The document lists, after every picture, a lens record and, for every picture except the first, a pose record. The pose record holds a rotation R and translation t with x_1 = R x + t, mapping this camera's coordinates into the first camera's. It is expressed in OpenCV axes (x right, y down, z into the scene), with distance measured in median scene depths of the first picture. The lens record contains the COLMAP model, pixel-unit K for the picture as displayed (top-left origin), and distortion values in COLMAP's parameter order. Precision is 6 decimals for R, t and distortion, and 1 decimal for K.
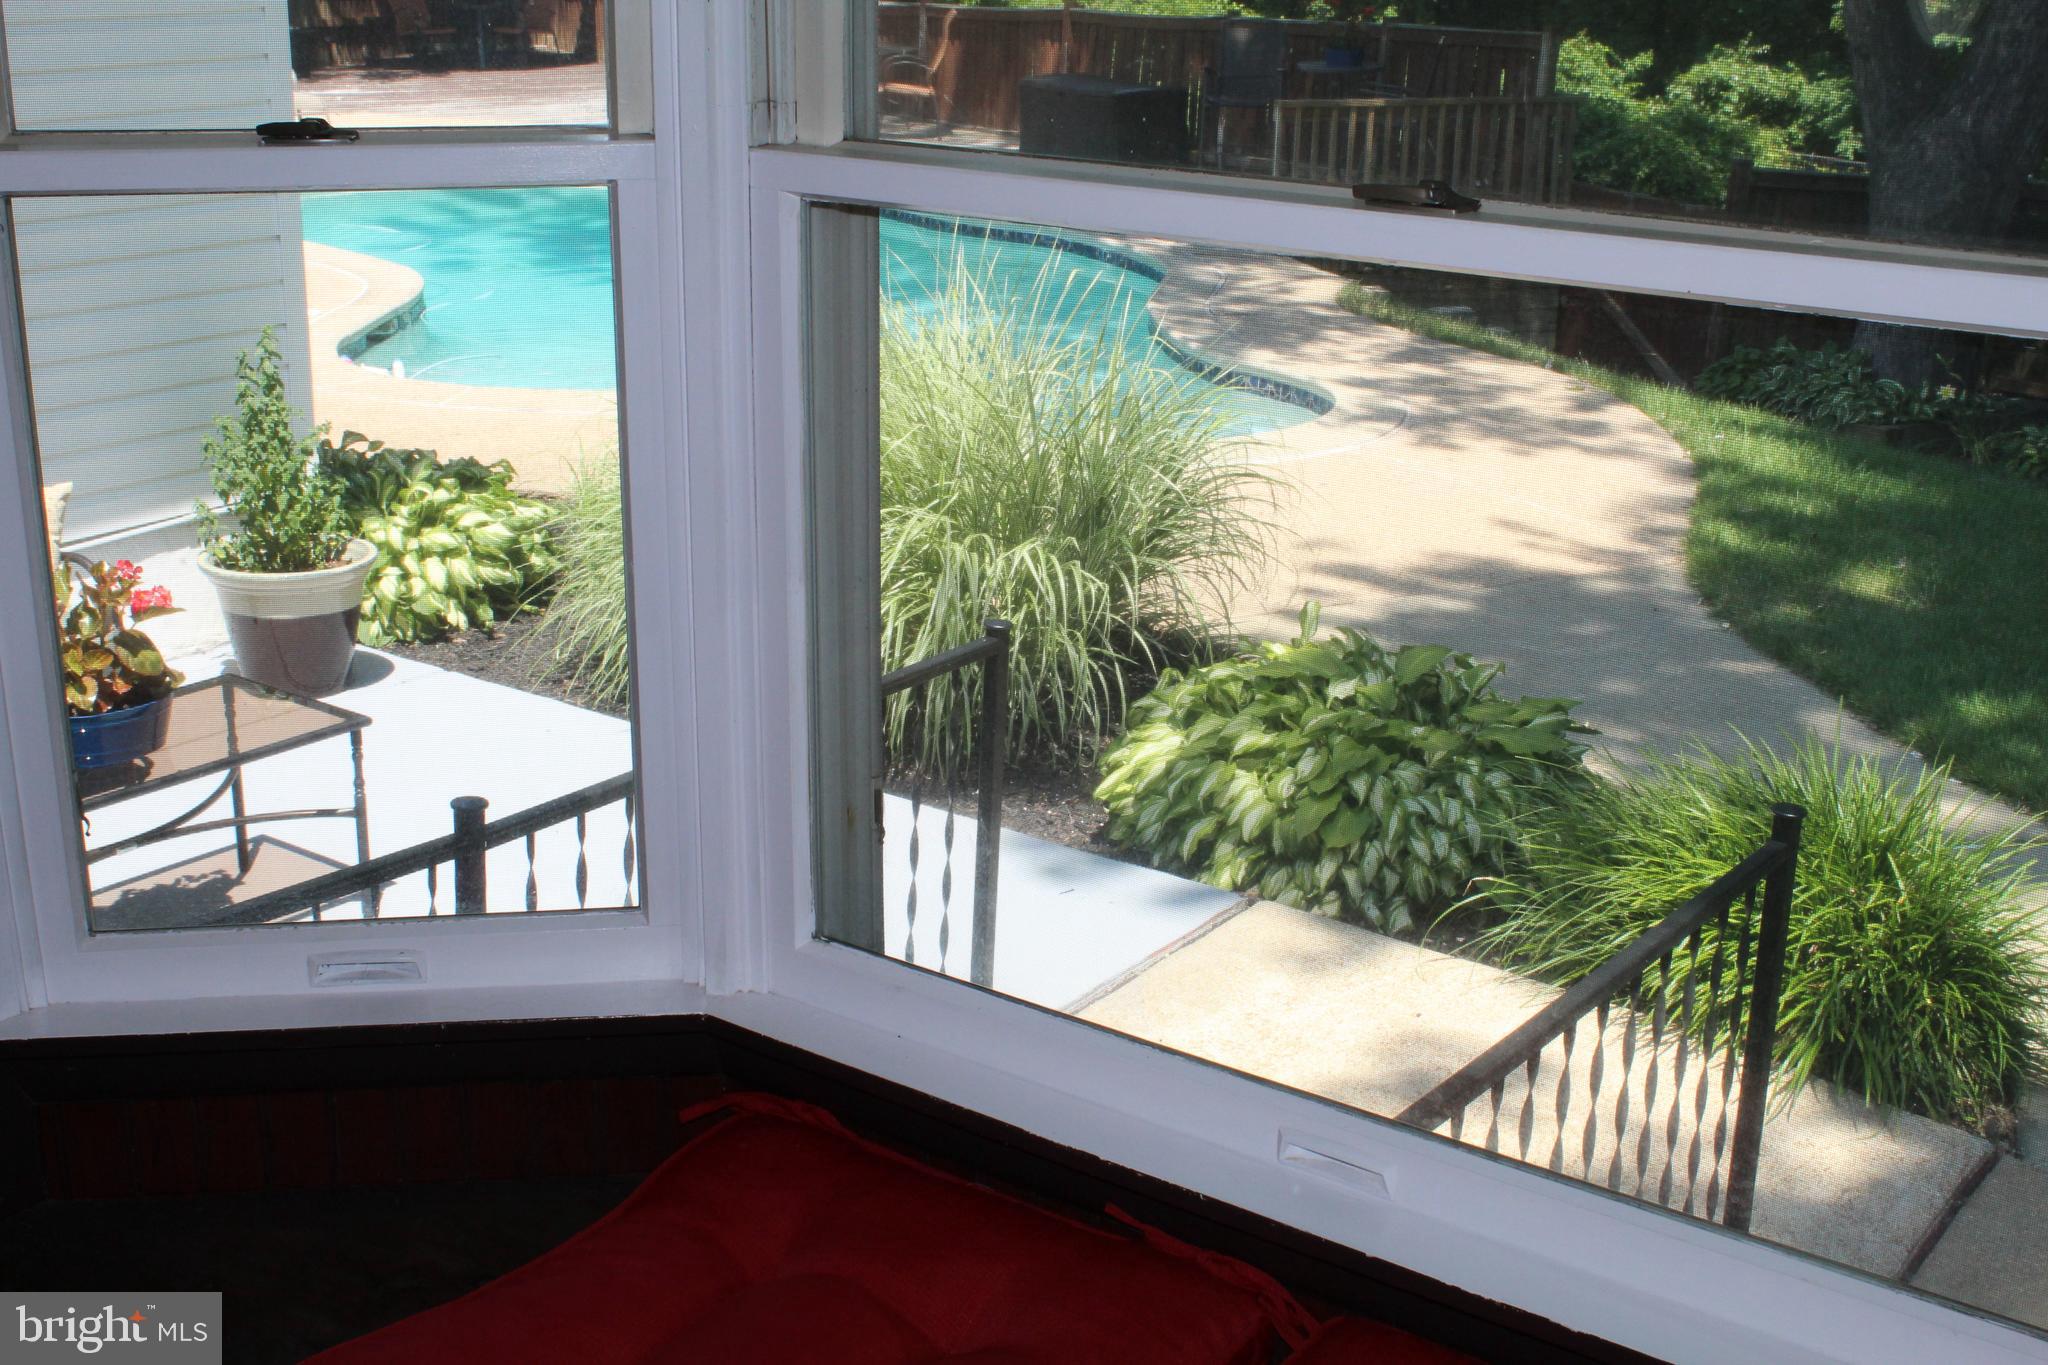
lens RADIAL K [[2564.9, 0, 1024.0], [0, 2564.9, 682.5], [0, 0, 1]] dist [-0.081143, 0.159556]
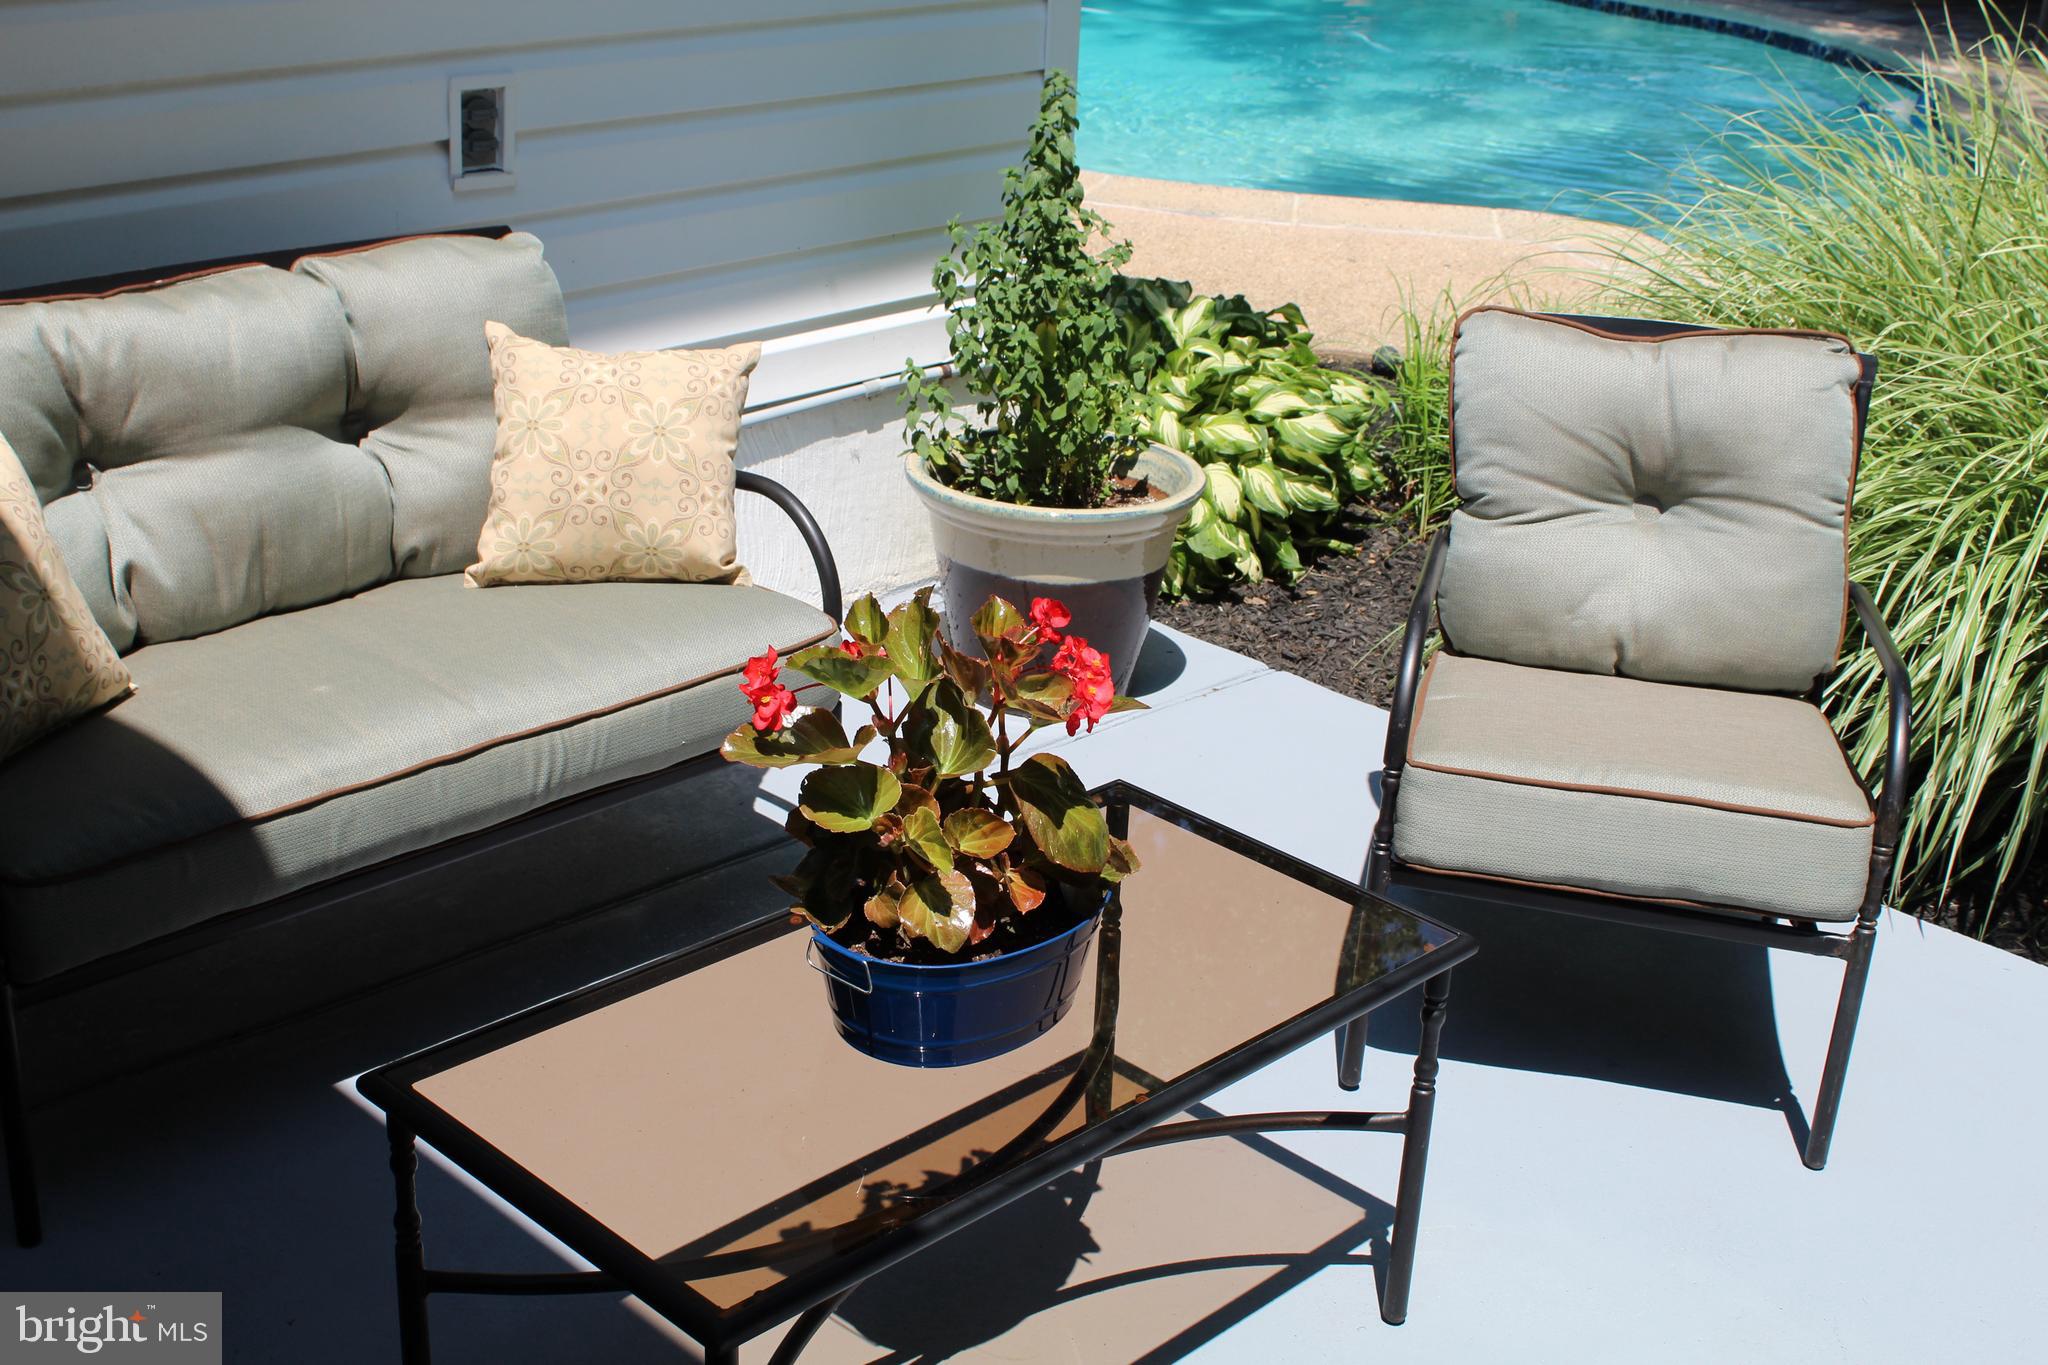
lens RADIAL K [[2564.9, 0, 1024.0], [0, 2564.9, 682.5], [0, 0, 1]] dist [-0.081143, 0.159556]
pose [[0.989607, 0.084532, -0.116331, -0.201100], [-0.074205, 0.993136, 0.090416, -0.048823], [0.123176, -0.080843, 0.989086, 0.371540]]
